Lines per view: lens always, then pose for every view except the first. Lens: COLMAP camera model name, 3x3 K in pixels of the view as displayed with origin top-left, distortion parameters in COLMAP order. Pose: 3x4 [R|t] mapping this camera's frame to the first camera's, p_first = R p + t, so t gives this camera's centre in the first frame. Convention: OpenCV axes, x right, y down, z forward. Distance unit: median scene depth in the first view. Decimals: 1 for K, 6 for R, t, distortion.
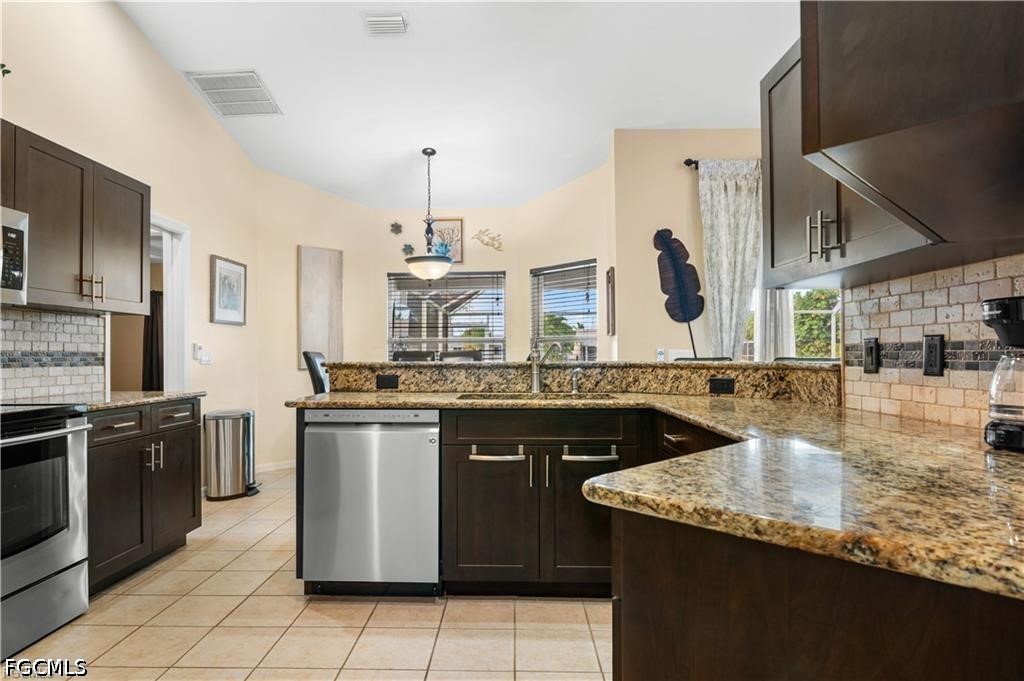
lens RADIAL K [[571.5, 0, 506.1], [0, 571.5, 349.3], [0, 0, 1]] dist [-0.000707, 0.000536]
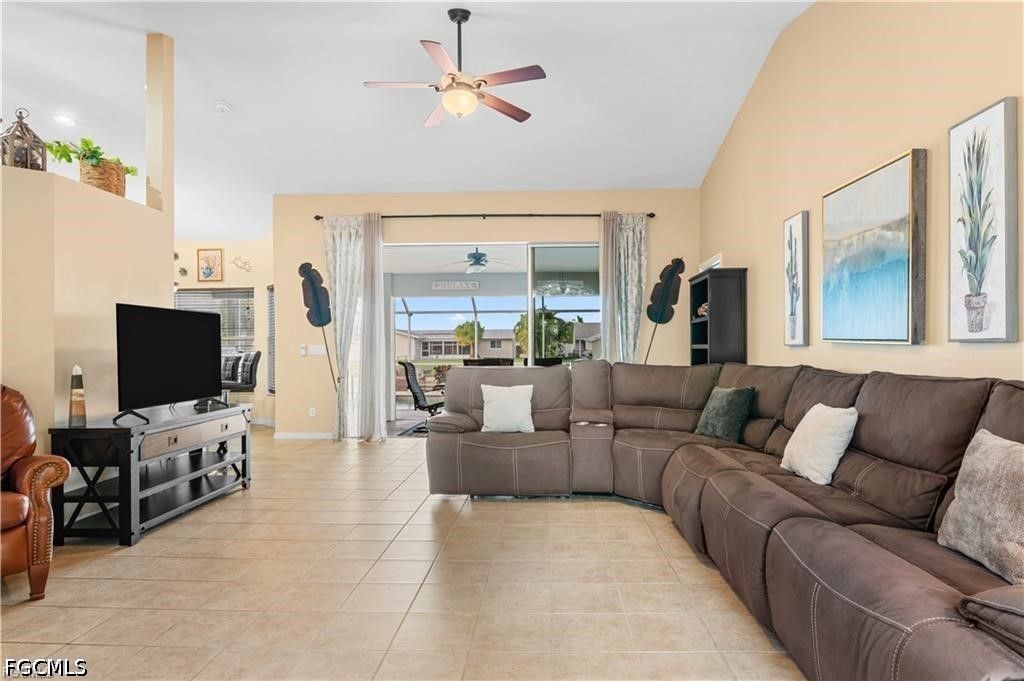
lens RADIAL K [[571.5, 0, 513.0], [0, 571.5, 347.3], [0, 0, 1]] dist [-0.000707, 0.000536]
pose [[0.999547, 0.004562, -0.029762, 0.848621], [-0.004421, 0.999979, 0.004806, -0.003641], [0.029783, -0.004672, 0.999545, -0.444733]]
